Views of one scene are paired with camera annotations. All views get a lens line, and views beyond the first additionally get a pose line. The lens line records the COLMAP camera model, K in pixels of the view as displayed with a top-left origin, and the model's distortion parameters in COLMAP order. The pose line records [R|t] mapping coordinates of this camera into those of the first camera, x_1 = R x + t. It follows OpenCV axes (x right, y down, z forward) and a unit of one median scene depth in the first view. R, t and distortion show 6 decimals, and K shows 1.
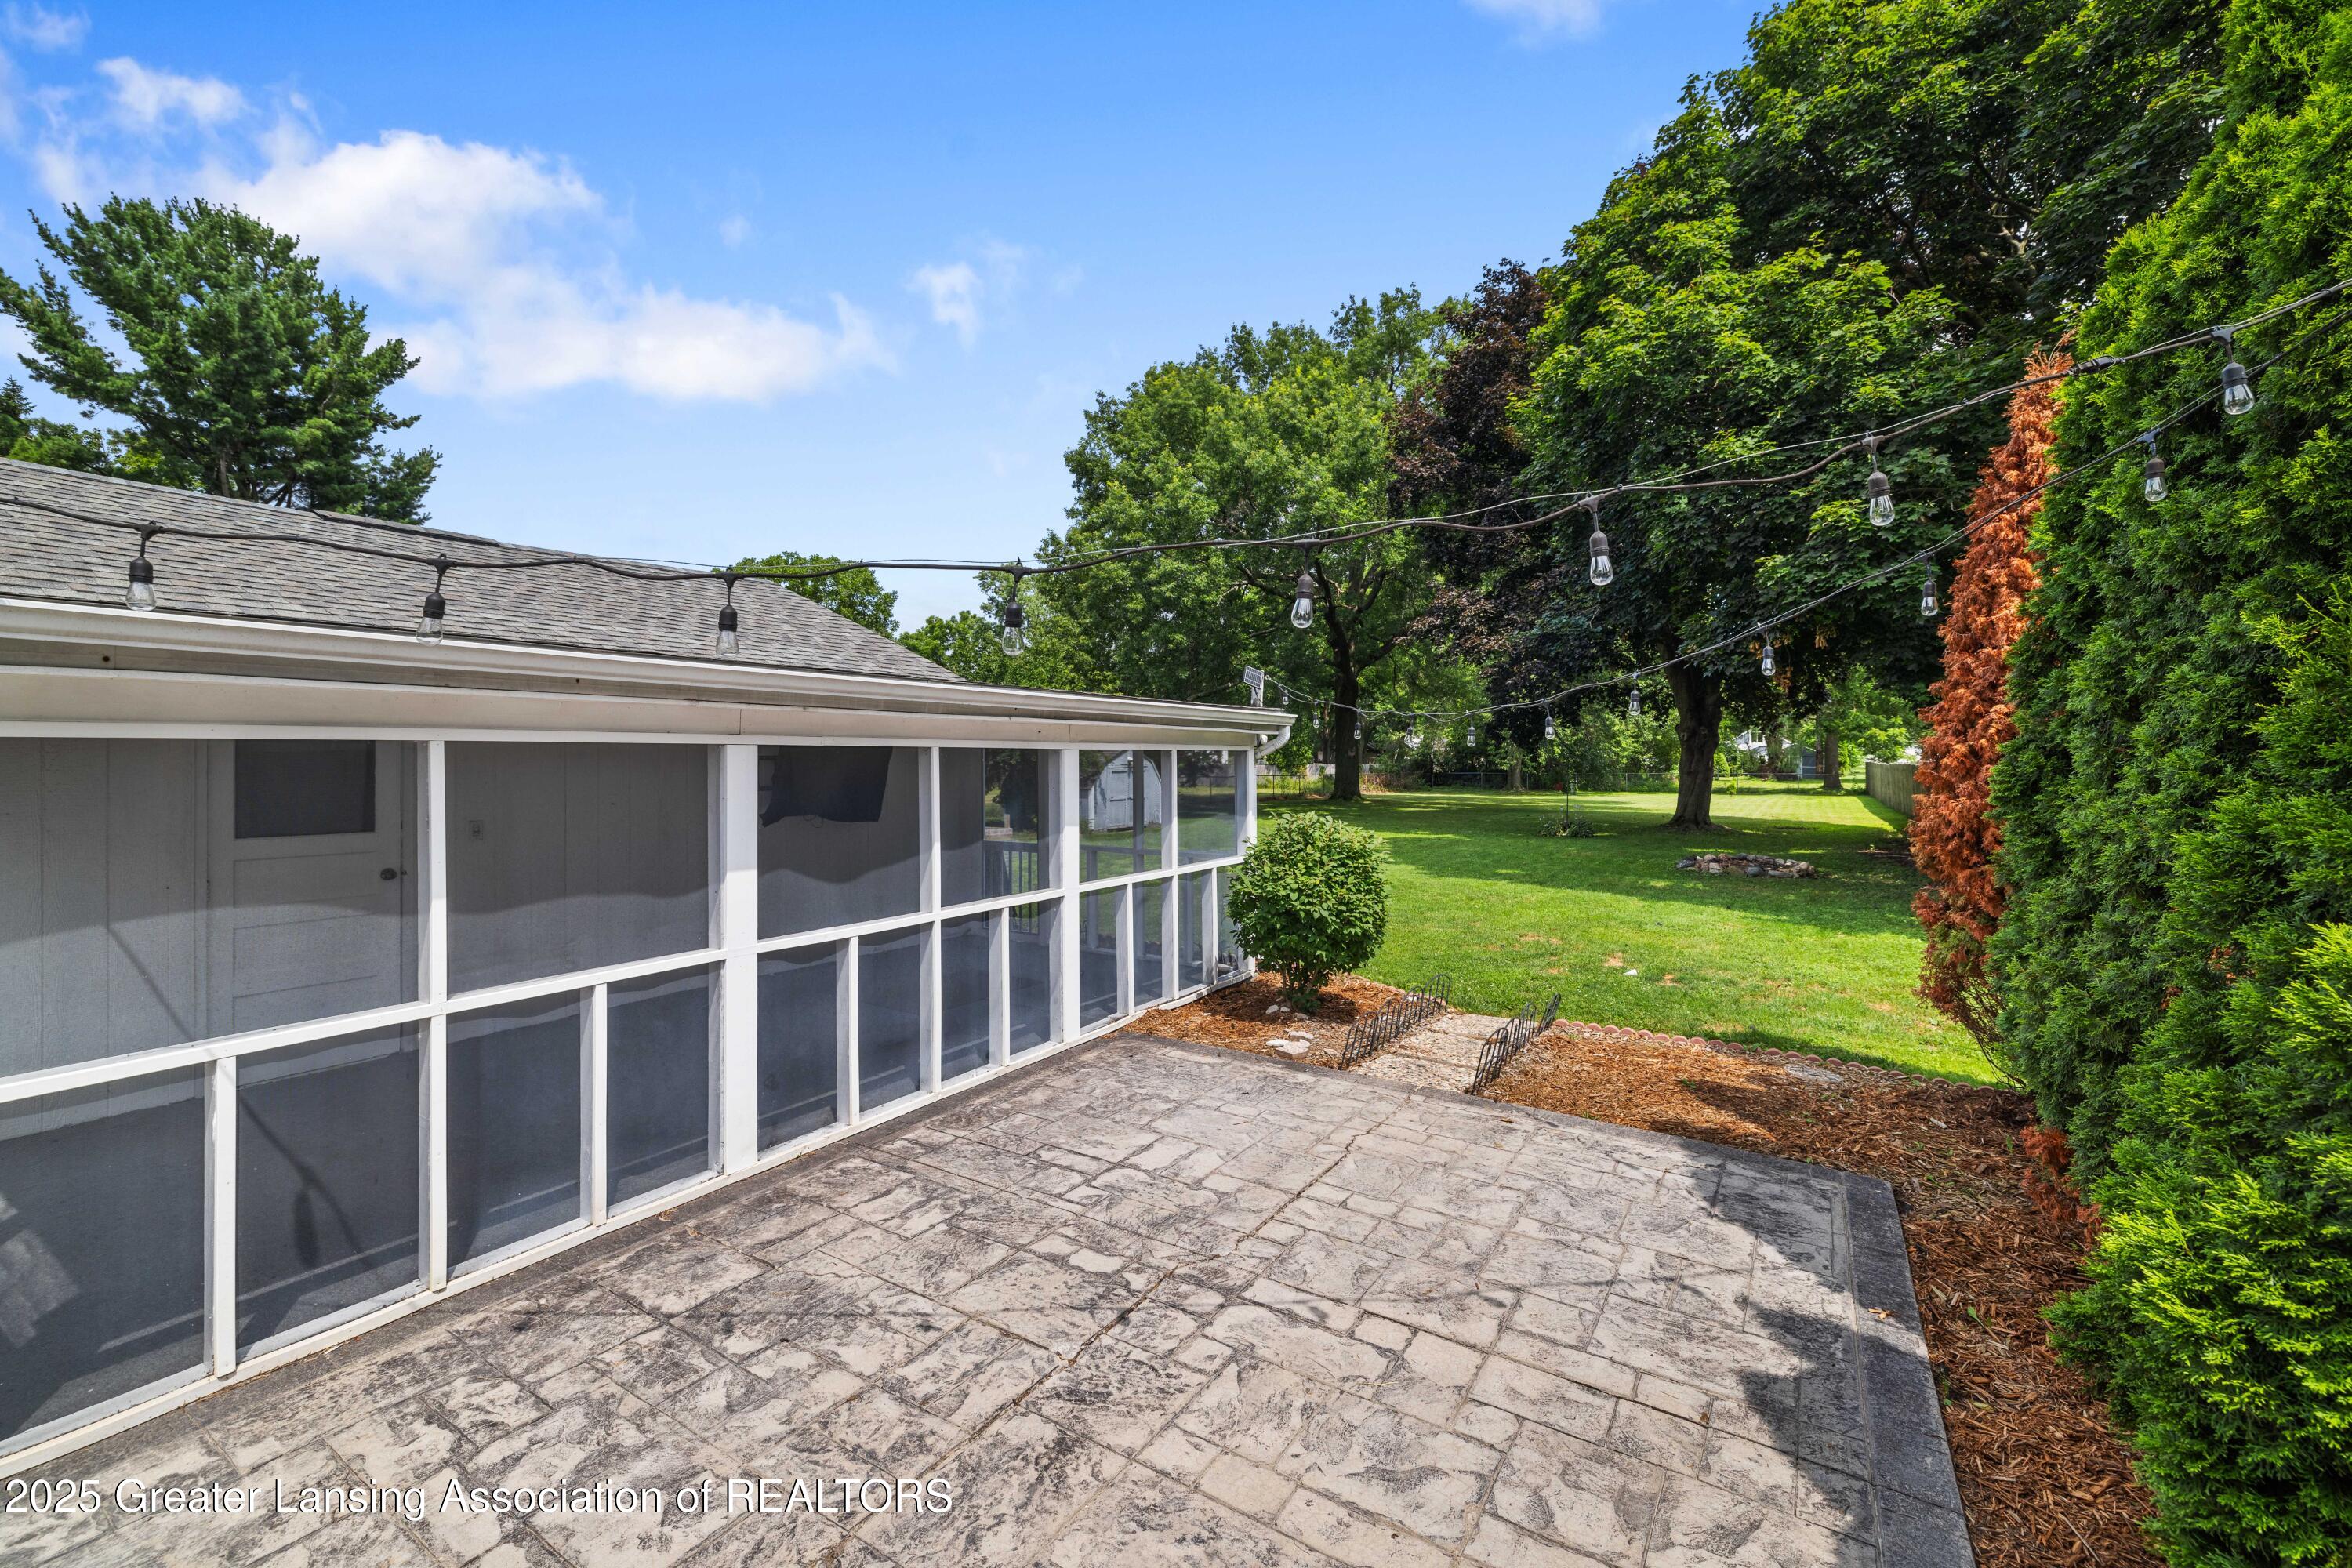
lens RADIAL K [[986.5, 0, 1173.8], [0, 986.5, 761.6], [0, 0, 1]] dist [-0.000181, -0.000591]
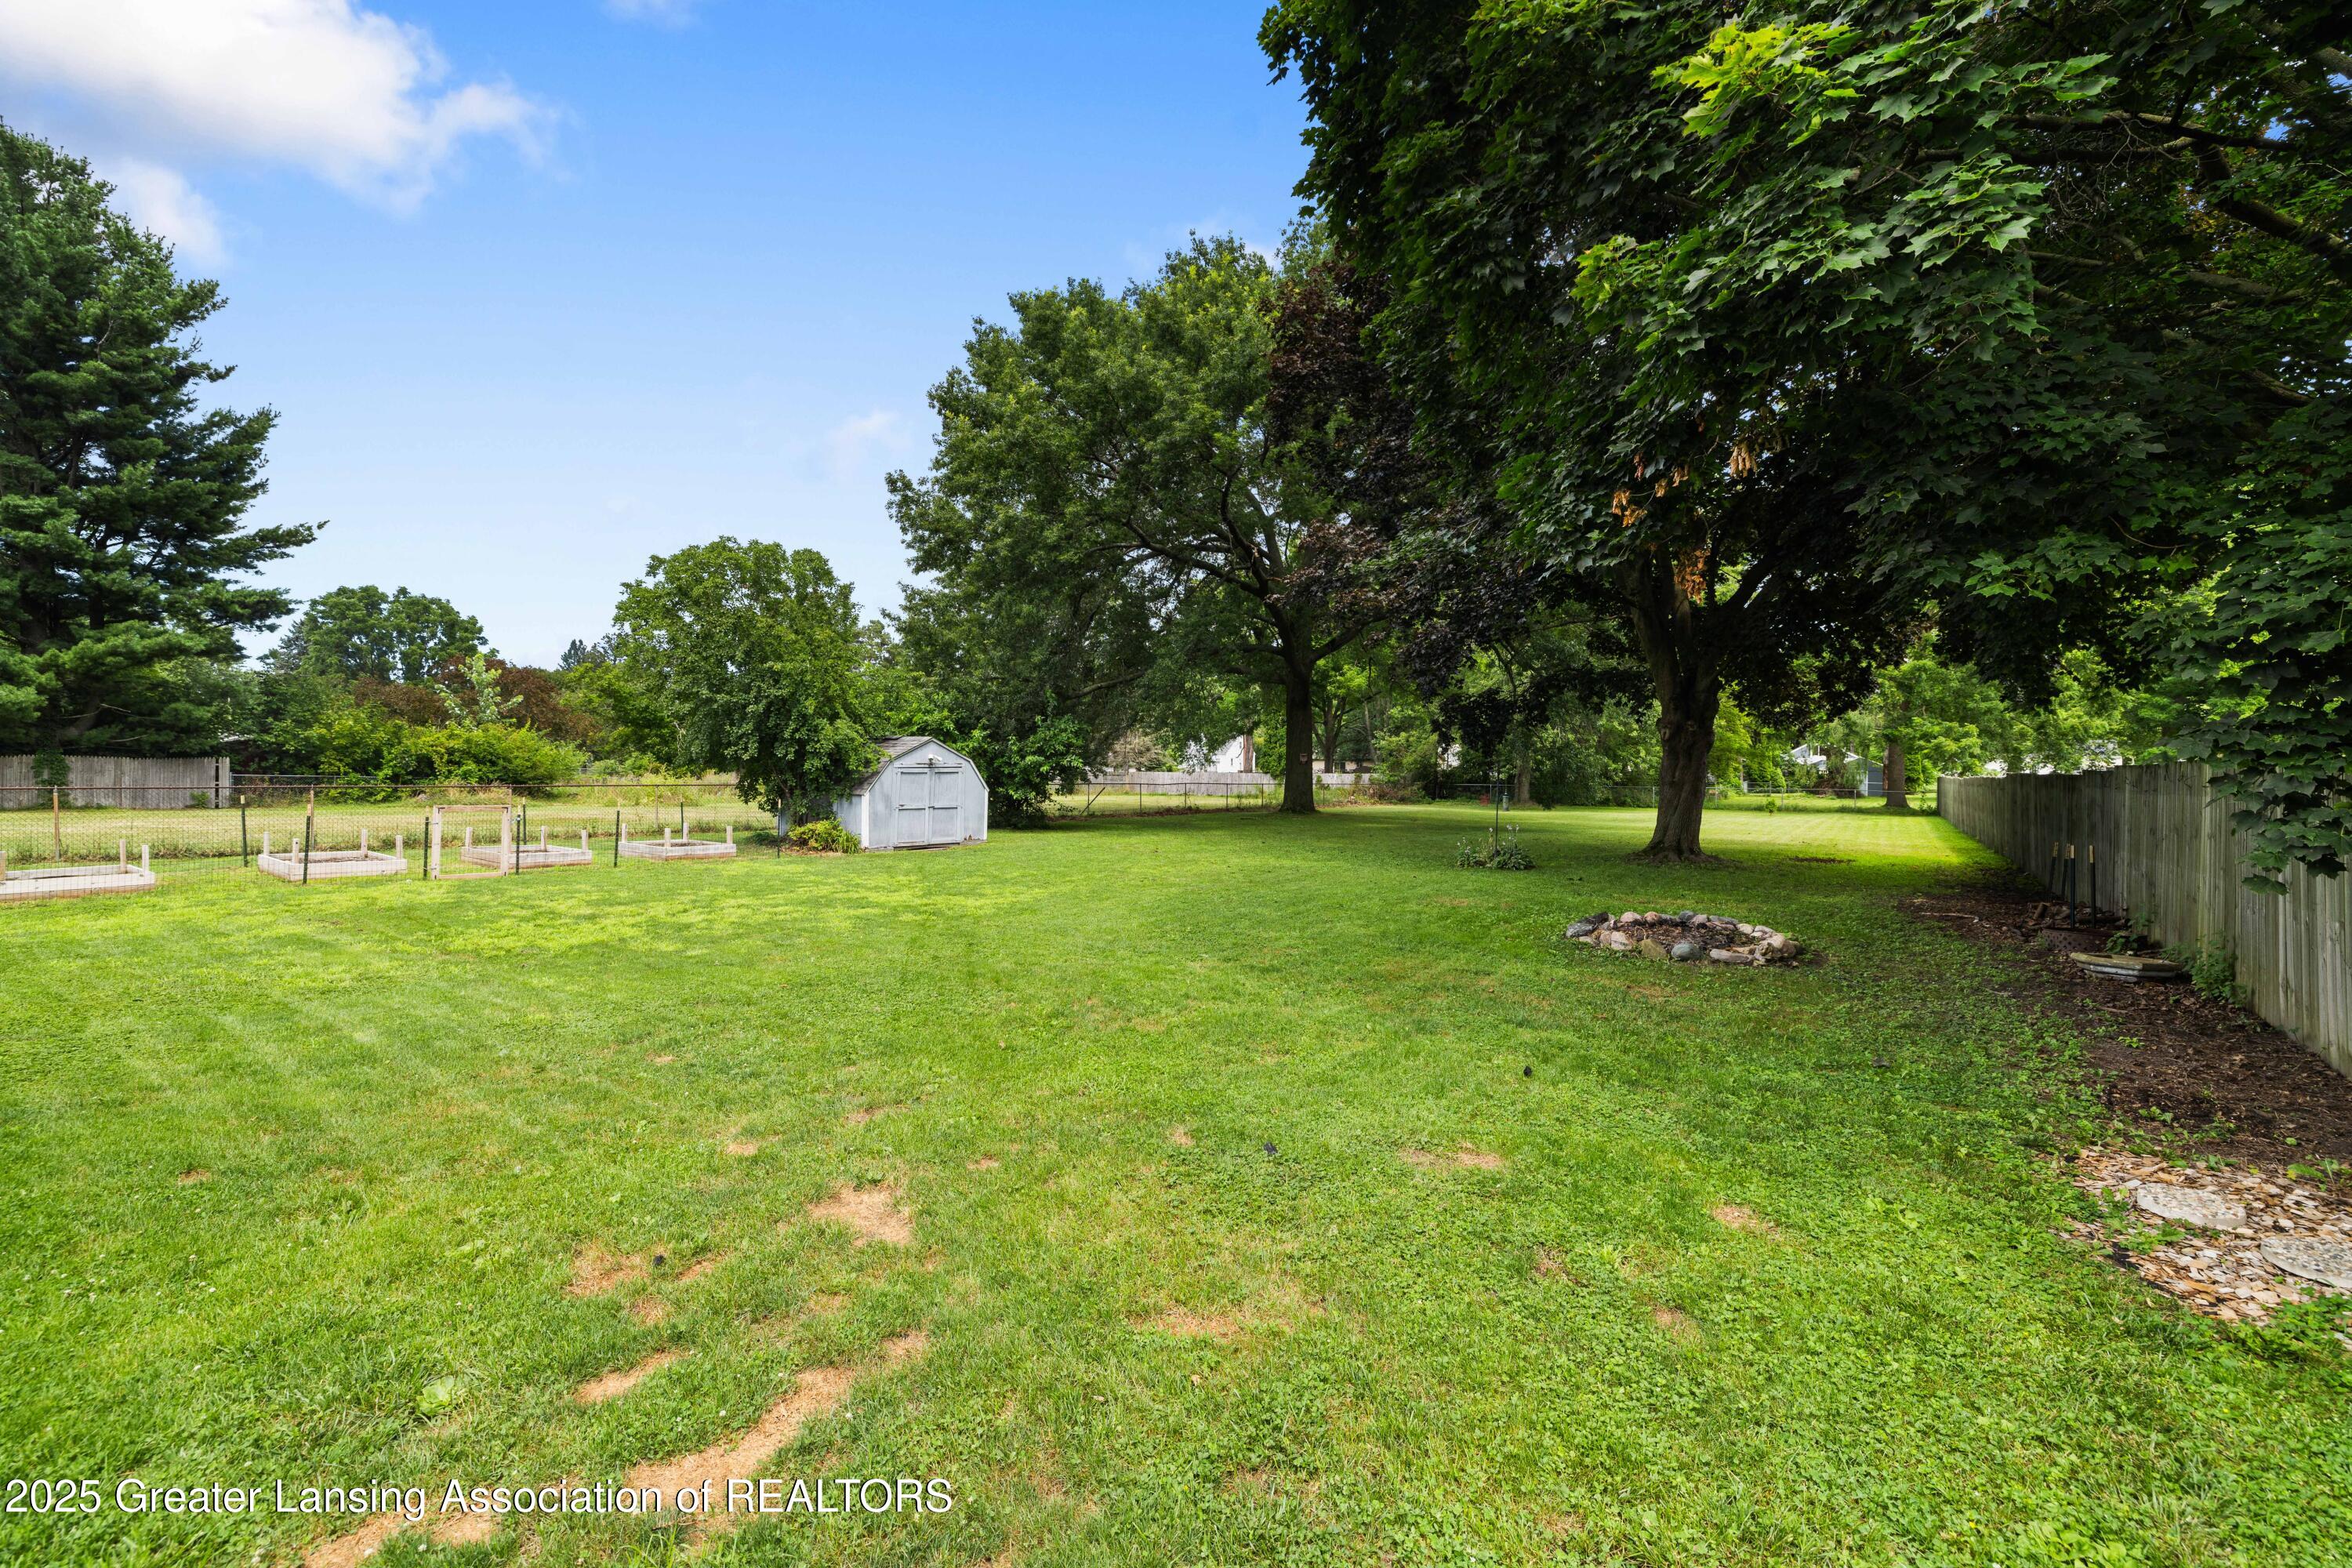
lens RADIAL K [[986.5, 0, 1174.8], [0, 986.5, 783.9], [0, 0, 1]] dist [-0.000181, -0.000591]
pose [[0.998717, 0.010694, -0.049489, 0.100767], [-0.010098, 0.999874, 0.012279, 0.003350], [0.049614, -0.011764, 0.998699, 0.130719]]
